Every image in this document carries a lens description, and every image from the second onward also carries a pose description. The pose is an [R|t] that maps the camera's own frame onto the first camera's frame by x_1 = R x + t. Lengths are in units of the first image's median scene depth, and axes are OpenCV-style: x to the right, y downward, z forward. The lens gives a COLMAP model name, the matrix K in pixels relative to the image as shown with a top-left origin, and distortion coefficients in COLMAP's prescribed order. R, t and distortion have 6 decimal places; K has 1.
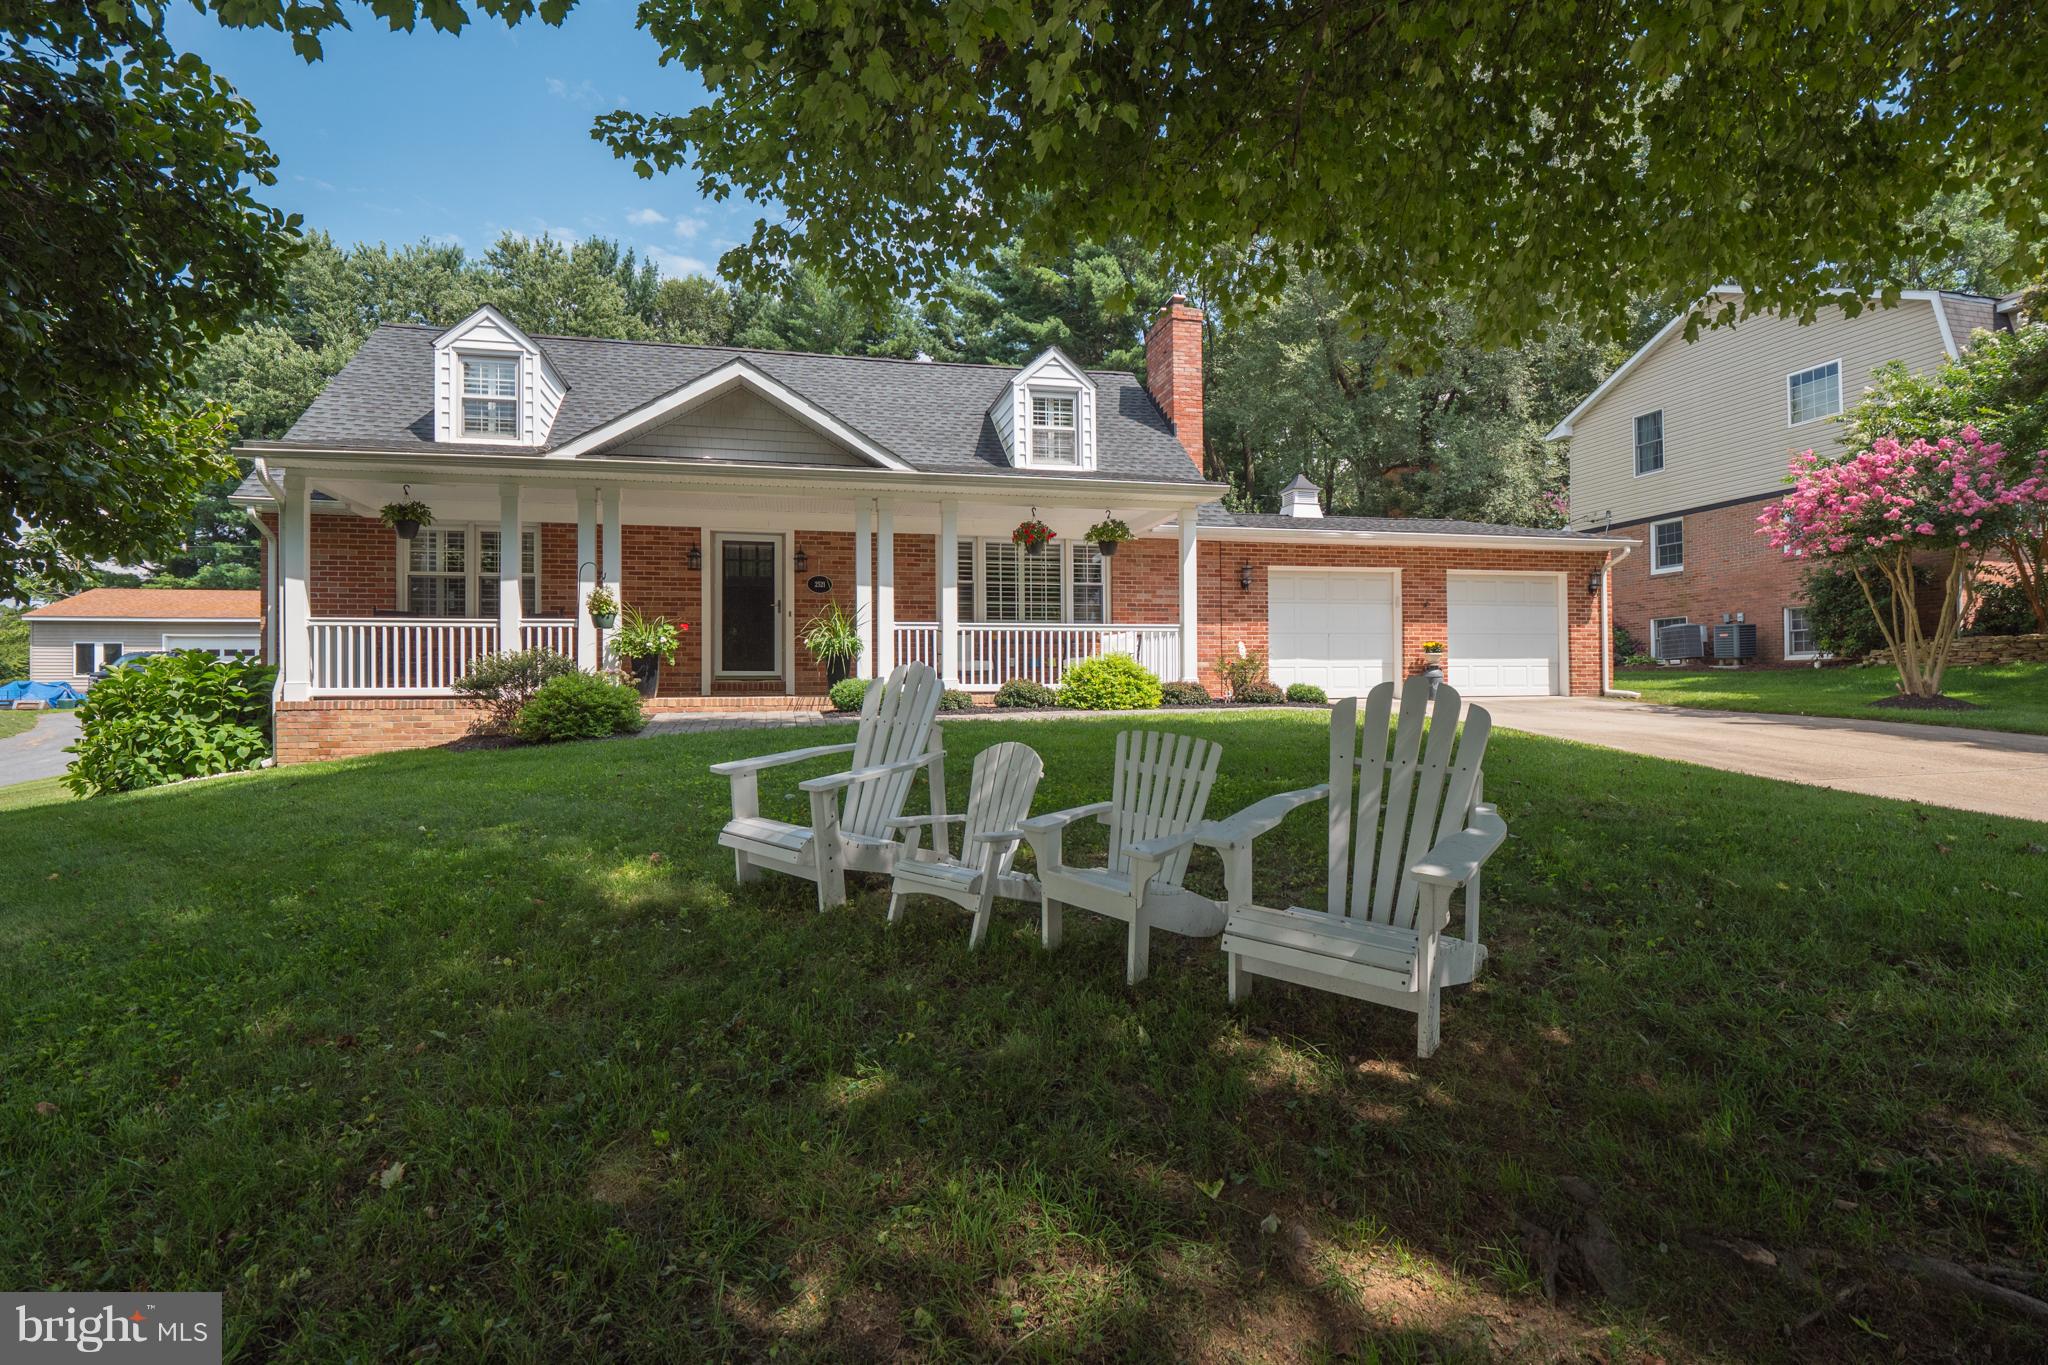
lens RADIAL K [[1020.8, 0, 1029.9], [0, 1020.8, 655.3], [0, 0, 1]] dist [0.016300, -0.033234]
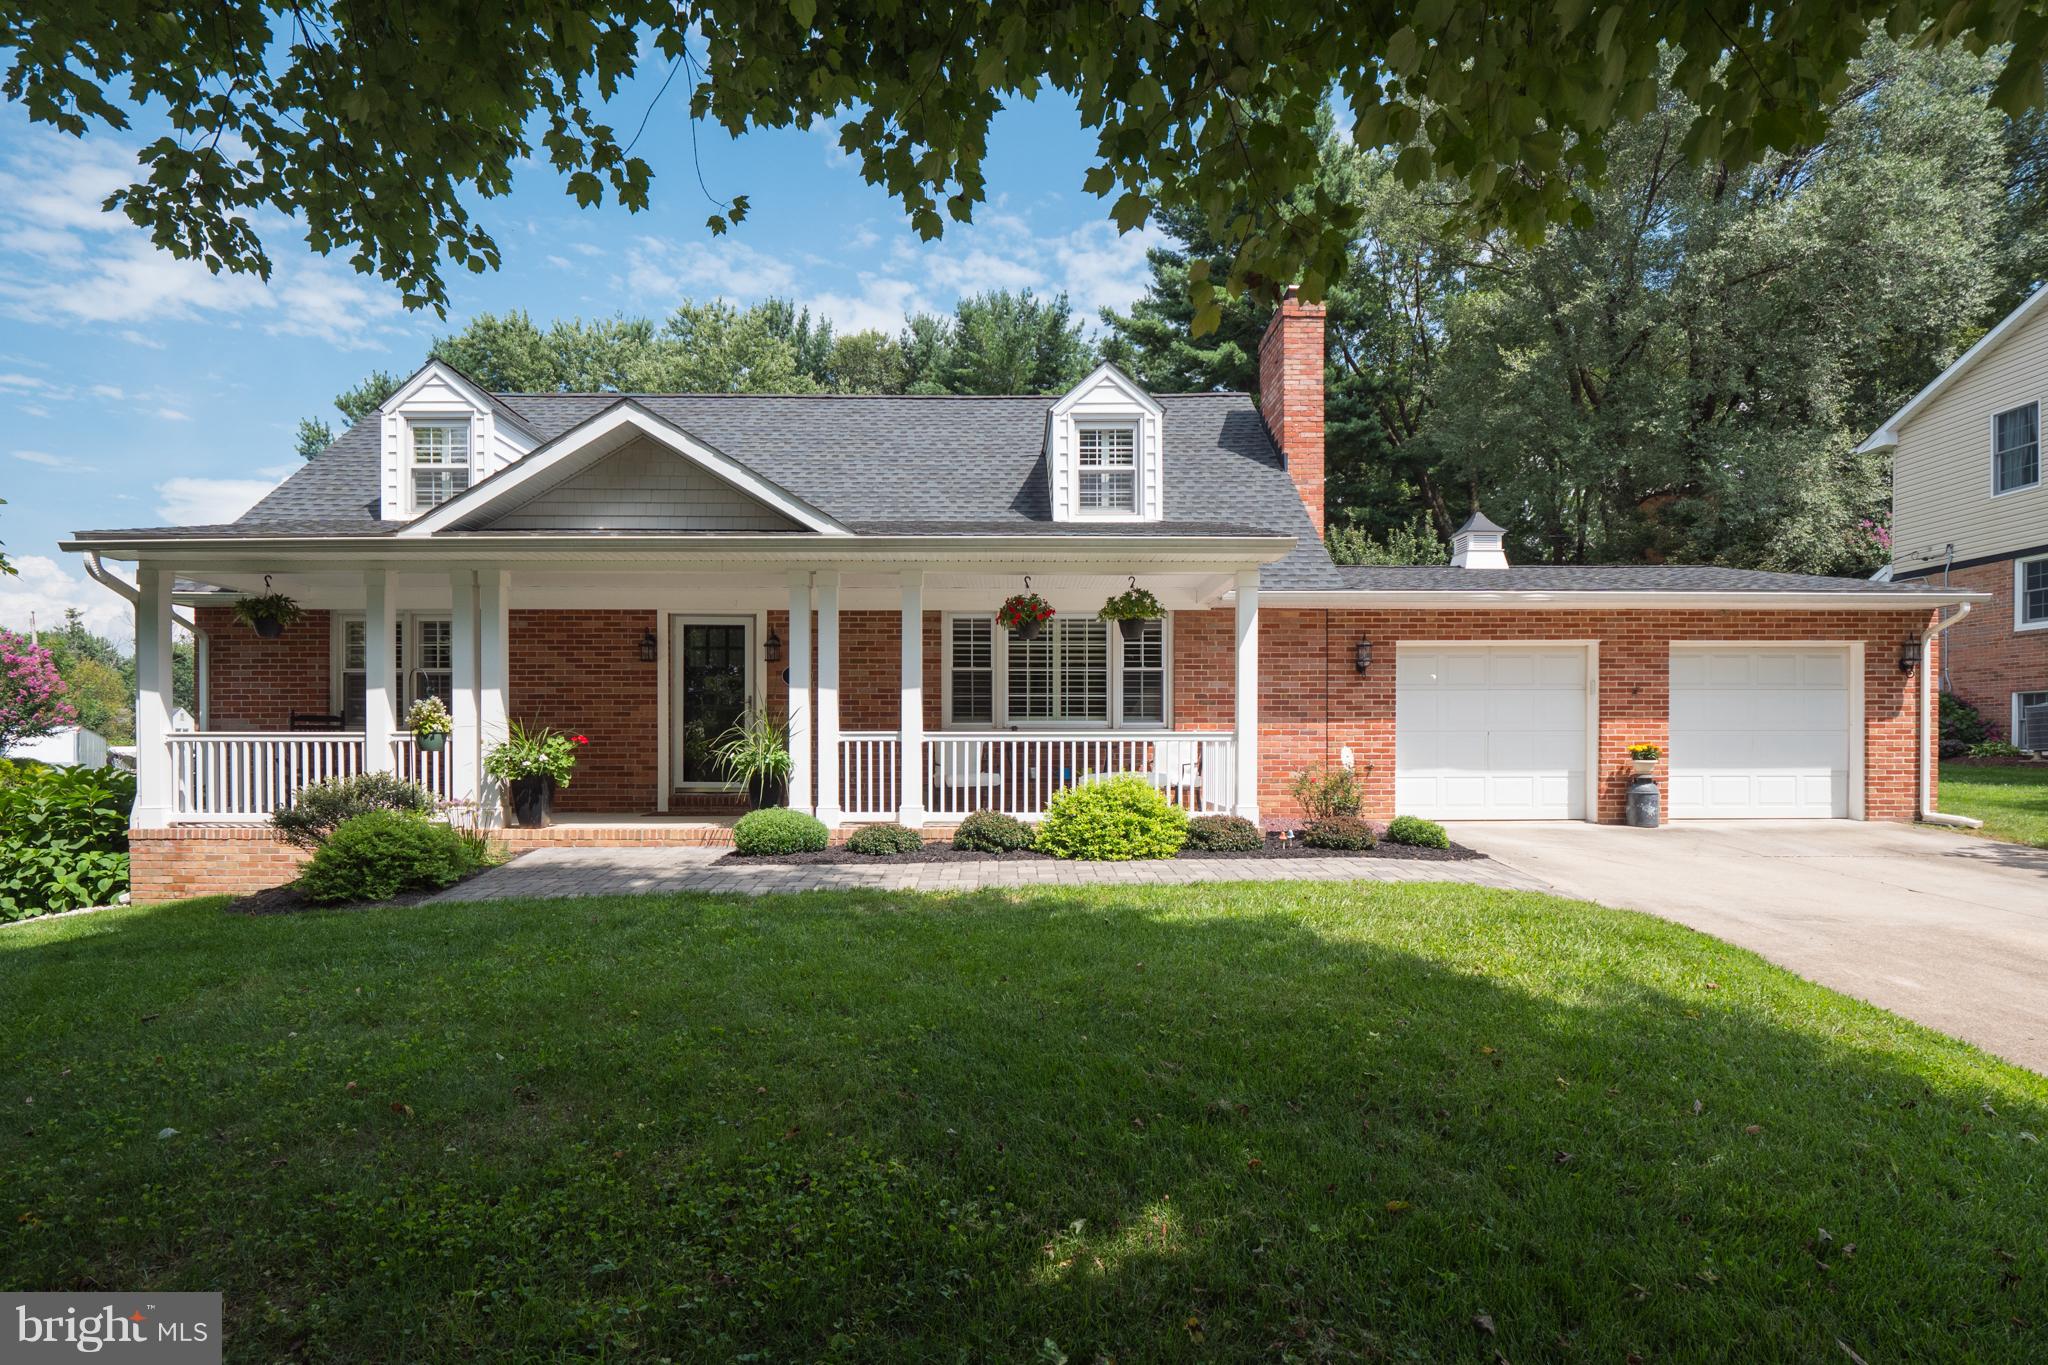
lens RADIAL K [[1040.9, 0, 1024.8], [0, 1040.9, 738.7], [0, 0, 1]] dist [0.001791, -0.010196]
pose [[0.975041, 0.006174, -0.221939, 0.139120], [0.000197, 0.999589, 0.028671, -0.038682], [0.222024, -0.027999, 0.974639, 0.205789]]
